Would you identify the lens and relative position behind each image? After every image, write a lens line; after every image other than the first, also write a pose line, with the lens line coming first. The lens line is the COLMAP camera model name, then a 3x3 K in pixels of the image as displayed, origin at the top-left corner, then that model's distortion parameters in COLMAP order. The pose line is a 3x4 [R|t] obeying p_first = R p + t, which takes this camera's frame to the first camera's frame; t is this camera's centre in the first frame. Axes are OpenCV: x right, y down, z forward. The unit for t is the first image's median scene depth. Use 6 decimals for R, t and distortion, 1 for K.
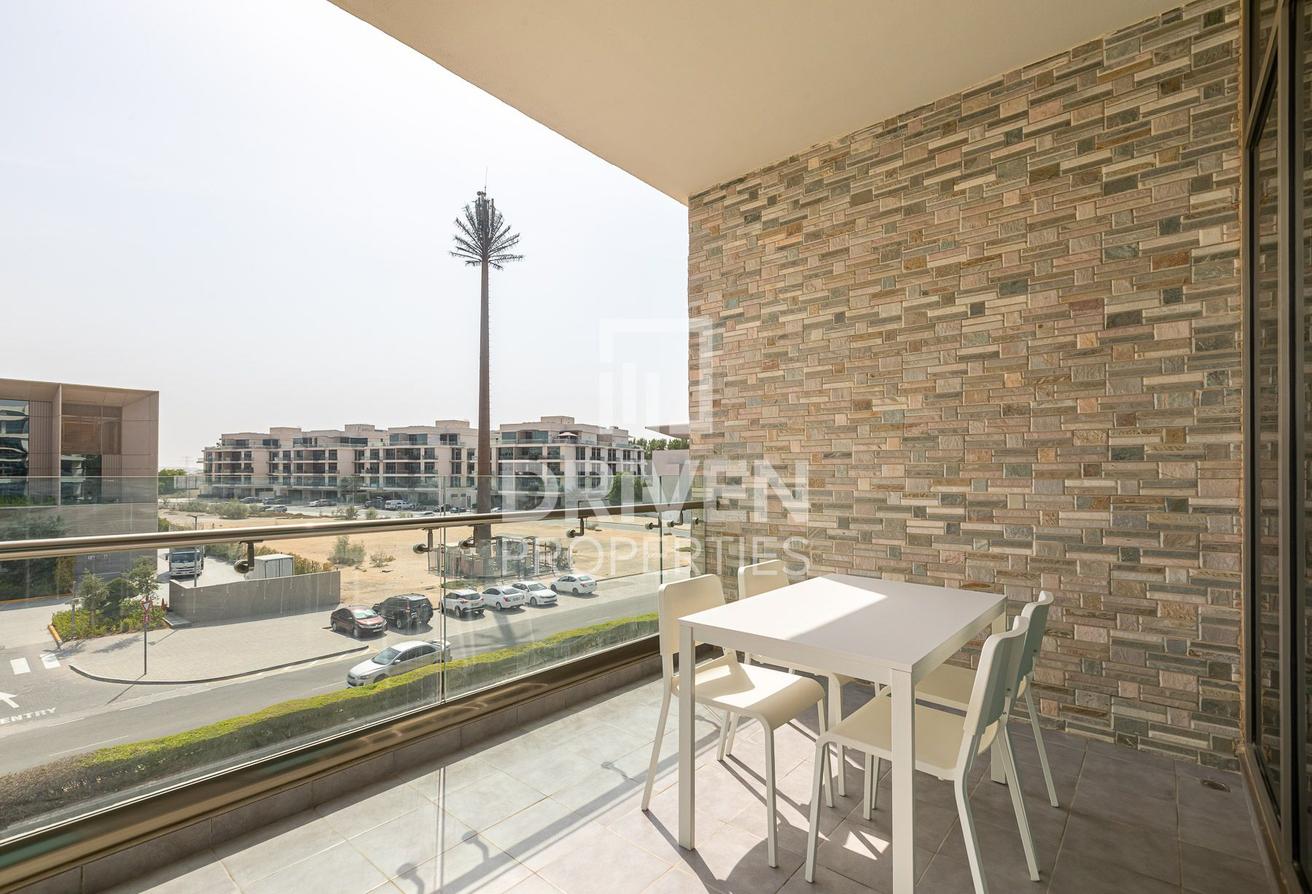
lens RADIAL K [[585.6, 0, 658.5], [0, 585.6, 469.1], [0, 0, 1]] dist [0.003842, -0.002453]
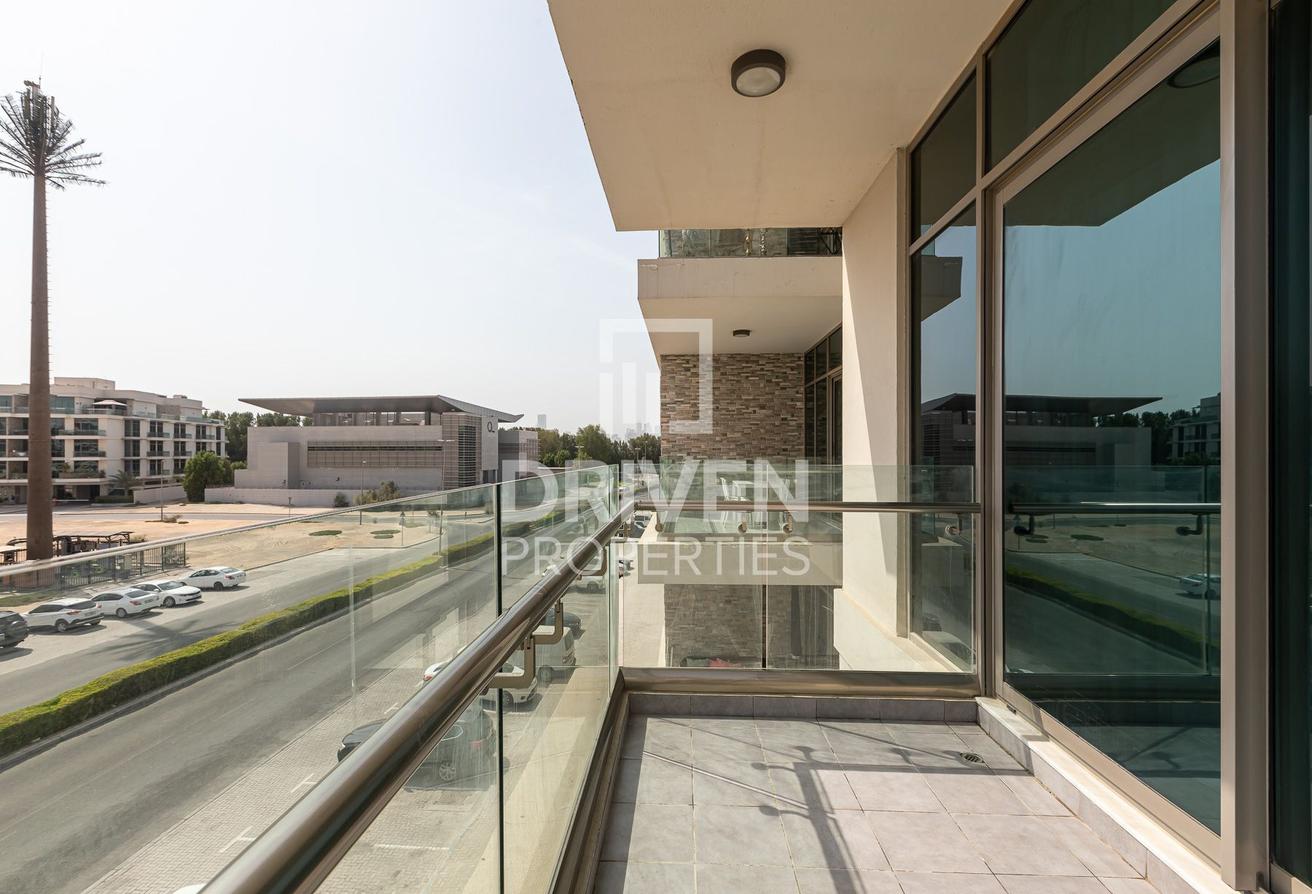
lens RADIAL K [[585.6, 0, 653.7], [0, 585.6, 455.1], [0, 0, 1]] dist [0.003842, -0.002453]
pose [[0.790833, -0.006435, 0.611998, -1.969428], [-0.001050, 0.999929, 0.011872, -0.027992], [-0.612031, -0.010032, 0.790770, -1.383980]]
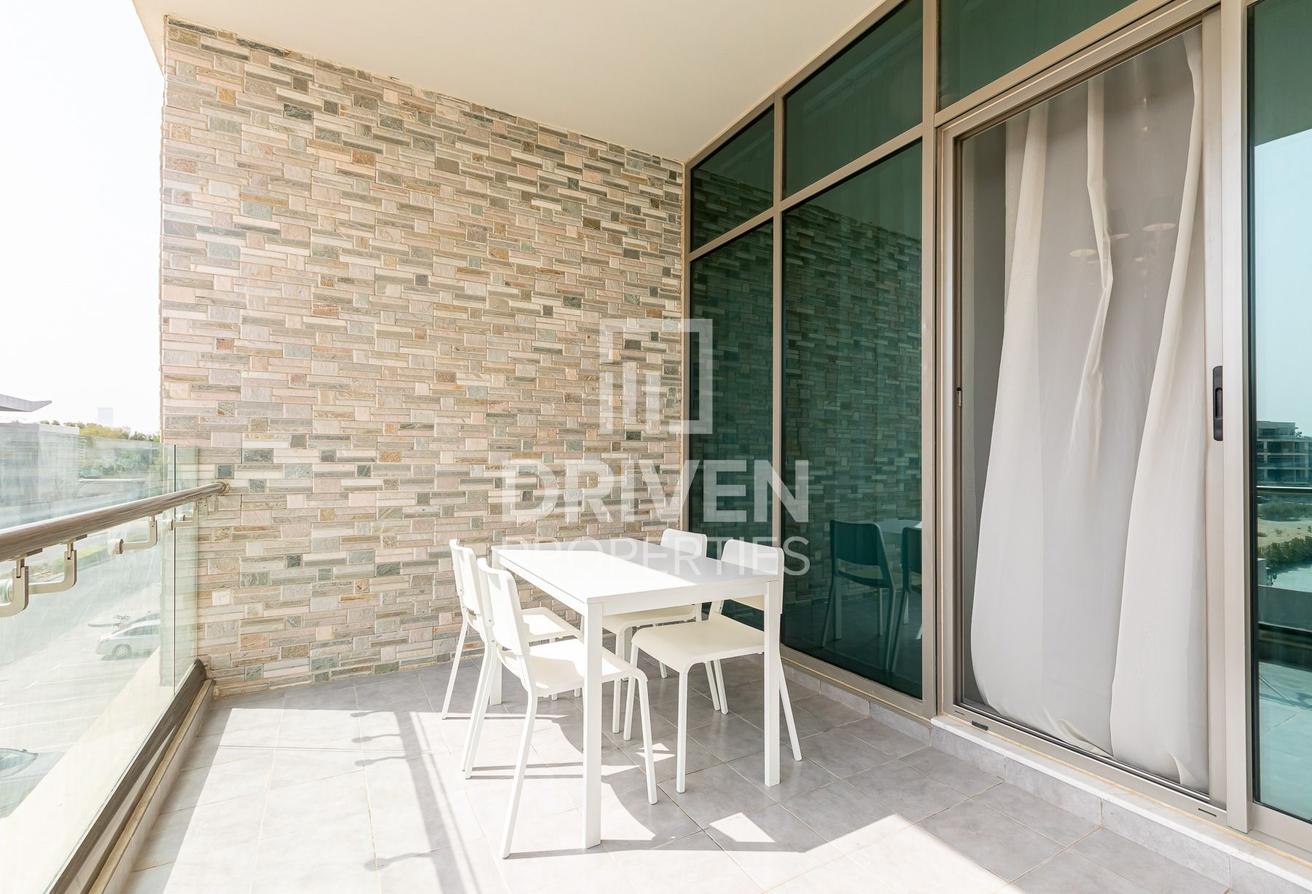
lens RADIAL K [[585.6, 0, 658.0], [0, 585.6, 444.2], [0, 0, 1]] dist [0.003842, -0.002453]
pose [[0.354712, 0.018717, 0.934788, -0.415752], [-0.014358, 0.999791, -0.014571, 0.011818], [-0.934865, -0.008253, 0.354907, 0.304129]]
